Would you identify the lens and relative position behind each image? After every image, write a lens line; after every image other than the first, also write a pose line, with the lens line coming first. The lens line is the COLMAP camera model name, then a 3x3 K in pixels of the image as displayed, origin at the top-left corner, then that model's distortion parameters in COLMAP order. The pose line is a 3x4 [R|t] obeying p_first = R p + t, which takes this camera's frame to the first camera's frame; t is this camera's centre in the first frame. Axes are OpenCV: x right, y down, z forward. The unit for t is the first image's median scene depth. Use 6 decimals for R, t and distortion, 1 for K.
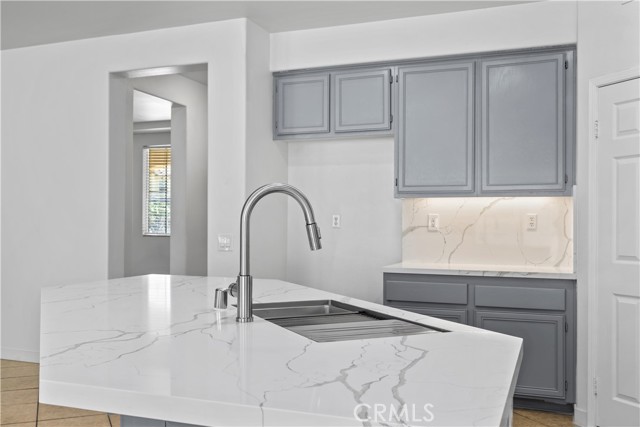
lens RADIAL K [[623.8, 0, 317.8], [0, 623.8, 224.2], [0, 0, 1]] dist [0.005217, -0.000061]
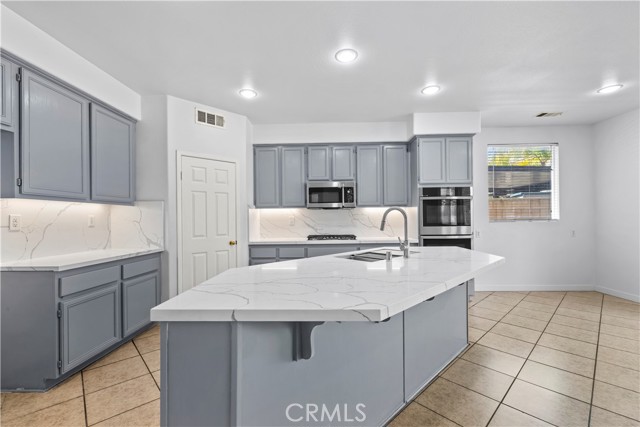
lens RADIAL K [[272.3, 0, 320.0], [0, 272.3, 213.5], [0, 0, 1]] dist [0.002213, 0.000360]
pose [[-0.337355, 0.012536, 0.941294, -0.444740], [0.005753, 0.999920, -0.011255, -0.010943], [-0.941360, 0.001618, -0.337400, 0.702361]]
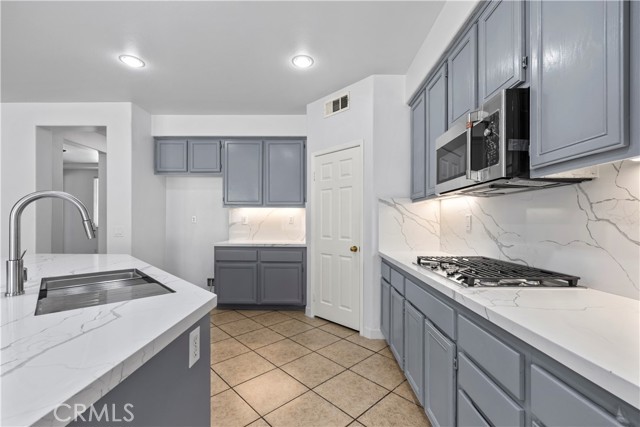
lens RADIAL K [[270.5, 0, 321.6], [0, 270.5, 223.1], [0, 0, 1]] dist [0.000416, 0.000117]
pose [[0.936160, -0.002326, 0.351566, 0.115998], [-0.000214, 0.999974, 0.007186, 0.000604], [-0.351574, -0.006802, 0.936135, 0.103040]]
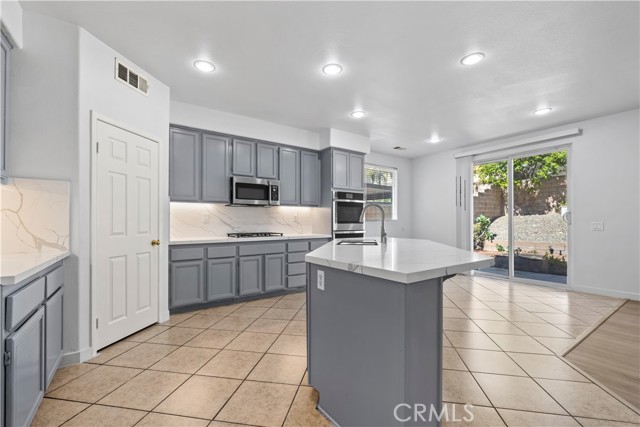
lens RADIAL K [[272.9, 0, 319.7], [0, 272.9, 218.6], [0, 0, 1]] dist [-0.000006, 0.000138]
pose [[-0.830677, 0.000783, 0.556755, -0.273190], [-0.005969, 0.999929, -0.010311, 0.013308], [-0.556723, -0.011888, -0.830613, 0.995936]]
